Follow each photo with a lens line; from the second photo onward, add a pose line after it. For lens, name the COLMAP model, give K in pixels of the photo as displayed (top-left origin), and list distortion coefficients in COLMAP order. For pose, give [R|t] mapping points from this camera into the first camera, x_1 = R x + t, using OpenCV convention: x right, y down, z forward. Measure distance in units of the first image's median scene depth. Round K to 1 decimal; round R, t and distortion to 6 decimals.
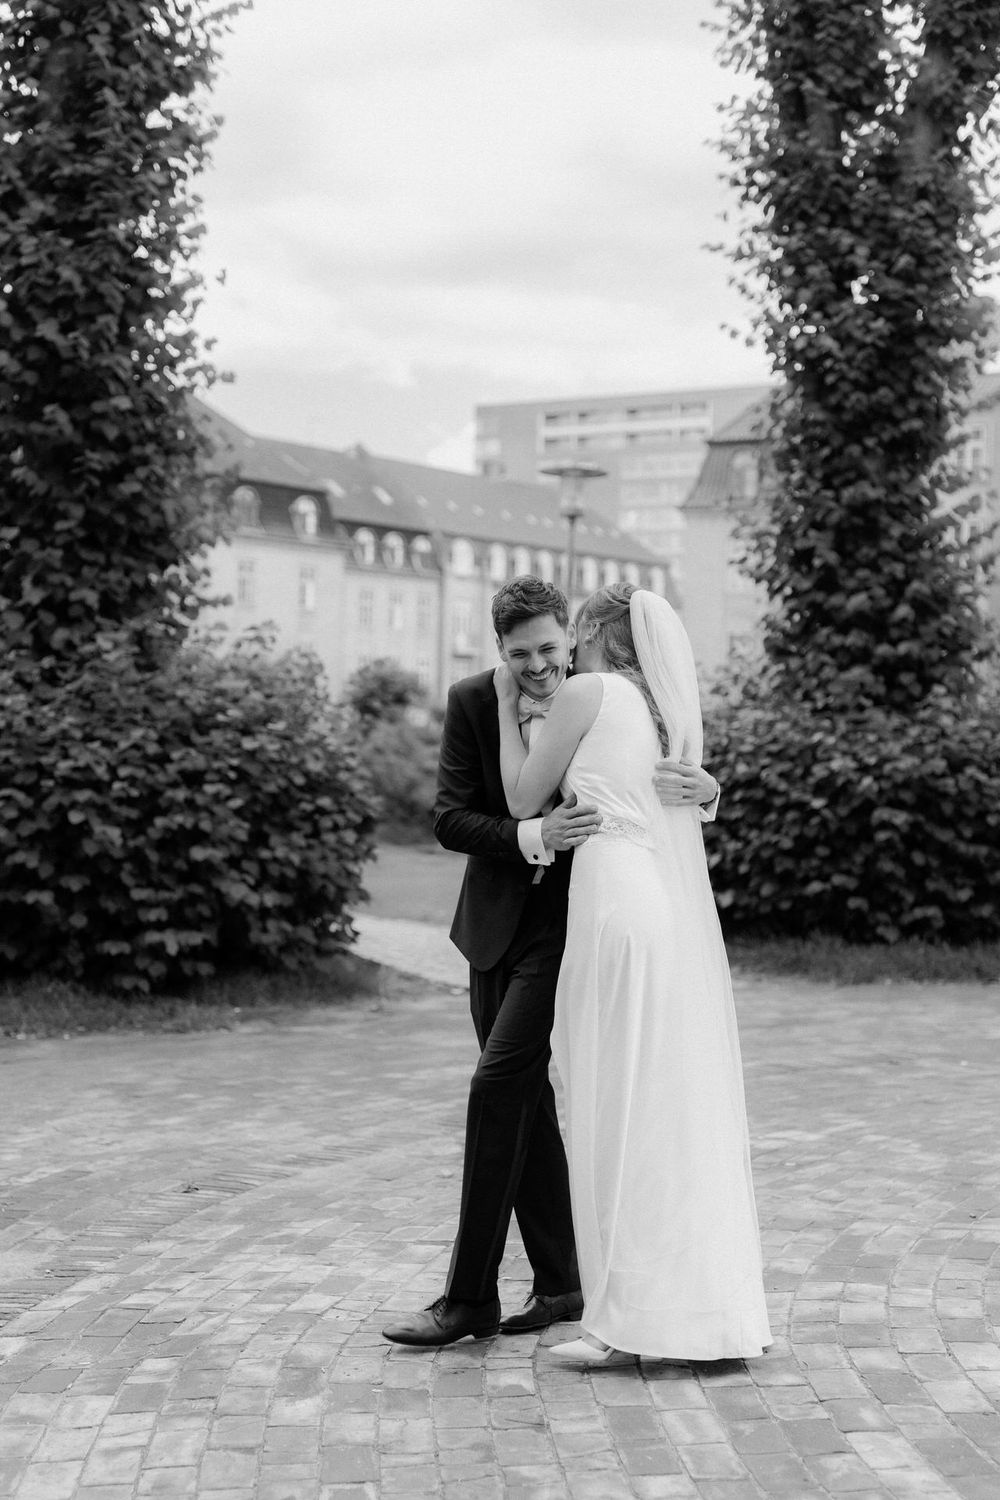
lens RADIAL K [[2297.4, 0, 501.5], [0, 2297.4, 821.4], [0, 0, 1]] dist [-0.013794, 0.013941]
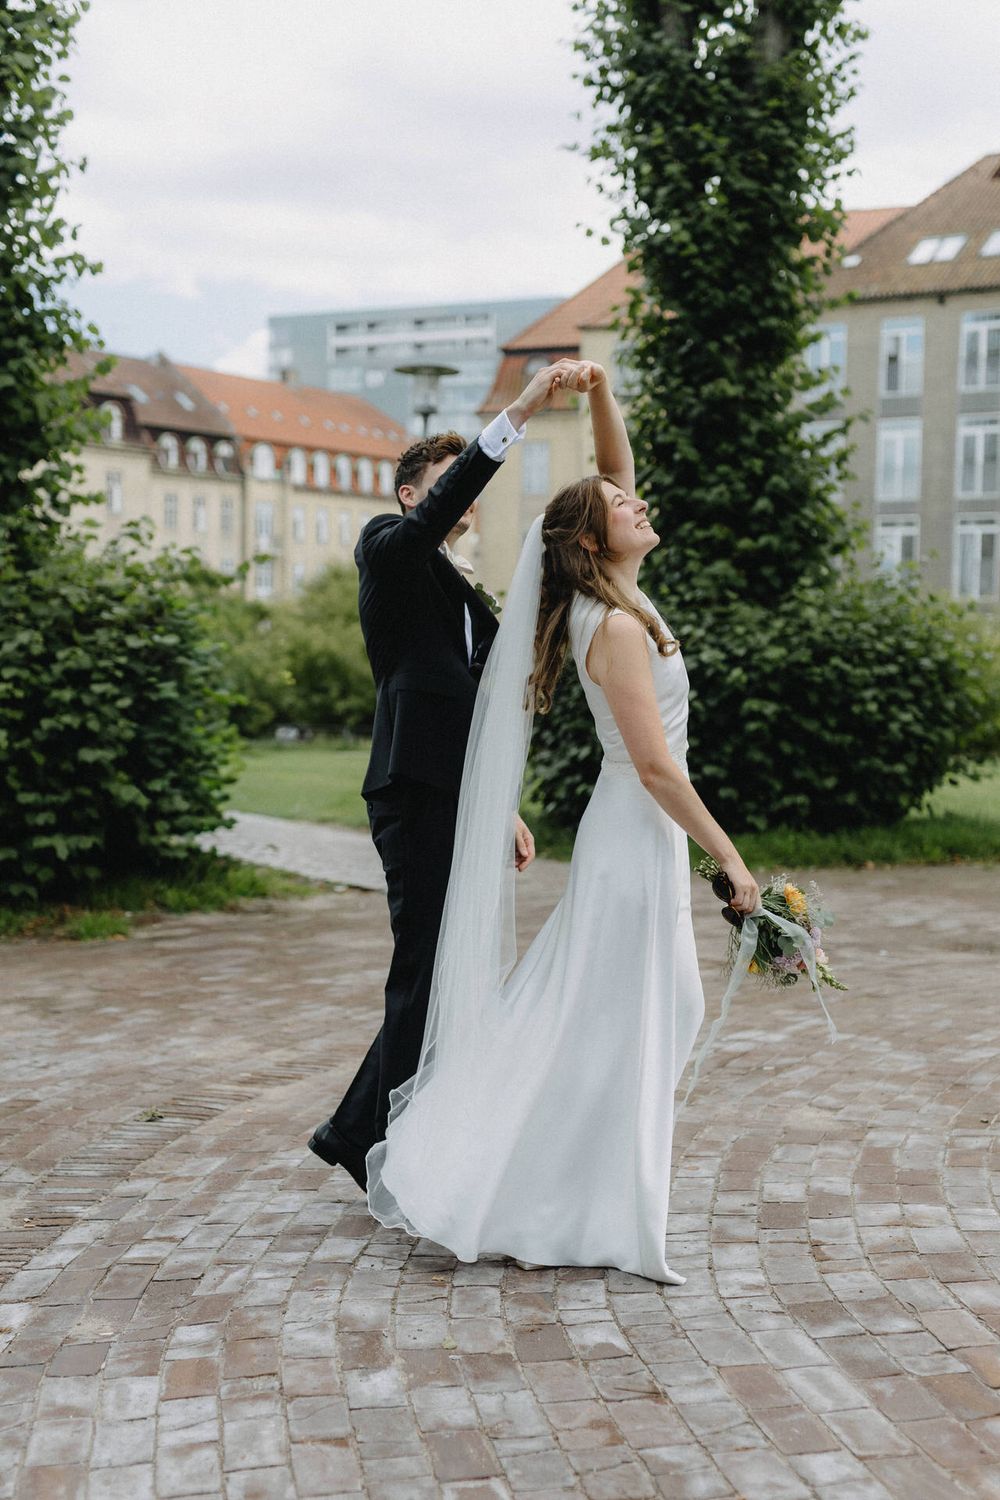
lens RADIAL K [[2178.1, 0, 519.8], [0, 2178.1, 748.5], [0, 0, 1]] dist [-0.008239, 0.005978]
pose [[0.994362, -0.015782, 0.104862, -0.037246], [0.014117, 0.999763, 0.016598, -0.001318], [-0.105099, -0.015024, 0.994348, 0.049883]]
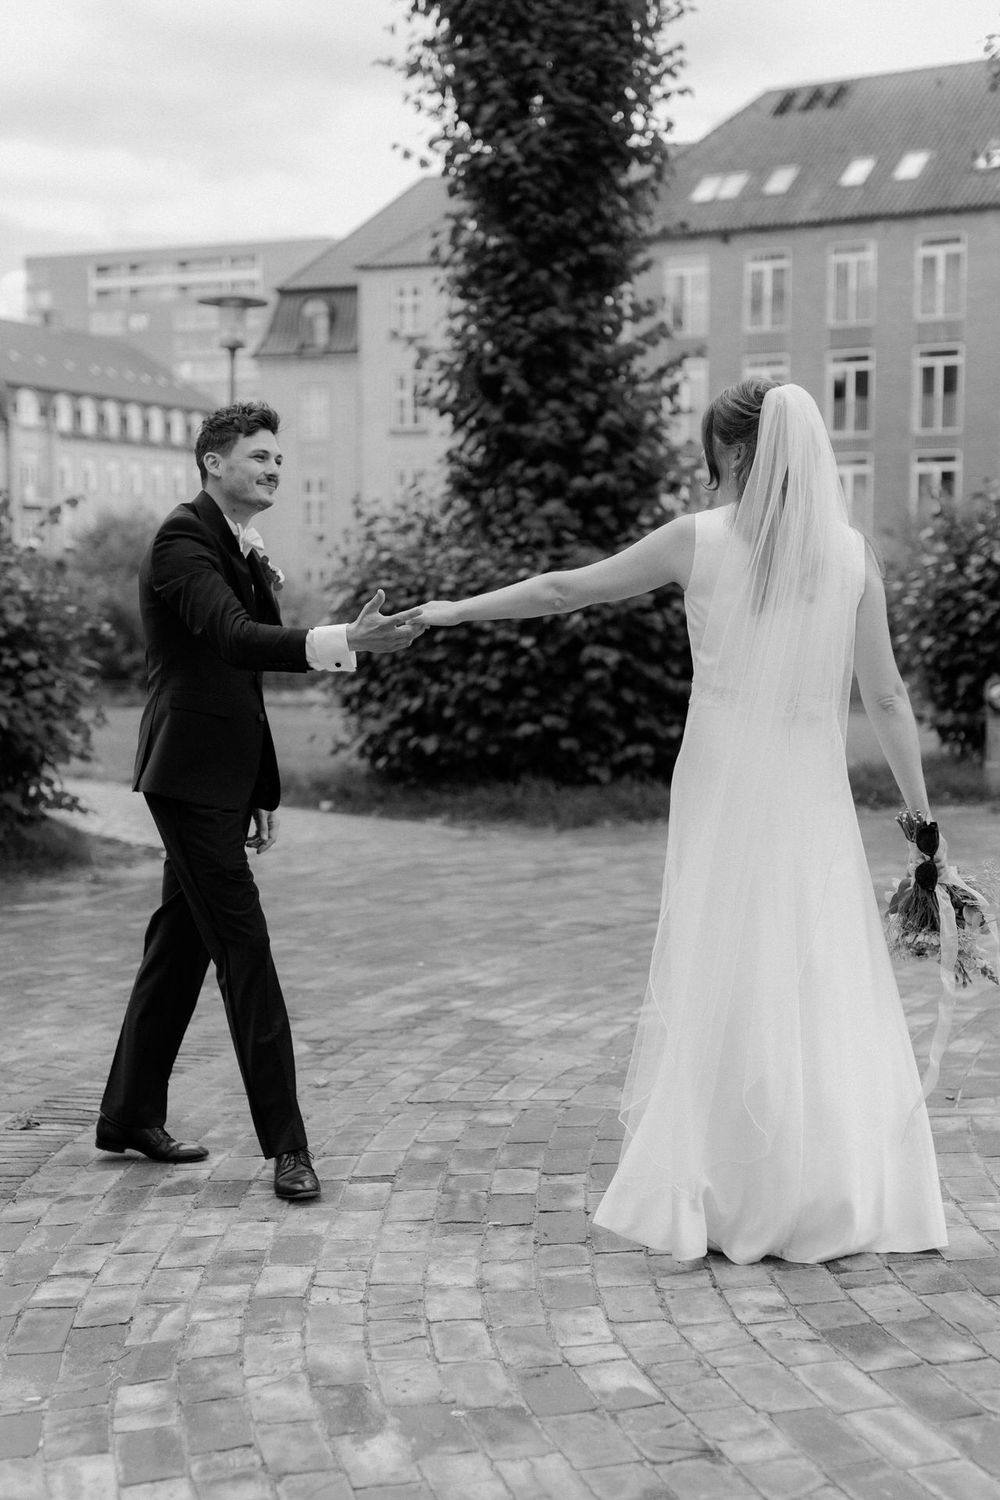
lens RADIAL K [[2198.7, 0, 497.7], [0, 2198.7, 776.7], [0, 0, 1]] dist [-0.011741, 0.032240]
pose [[0.979632, -0.039847, 0.196809, -0.057782], [0.029809, 0.998112, 0.053707, -0.001412], [-0.198577, -0.046746, 0.978970, 0.093016]]
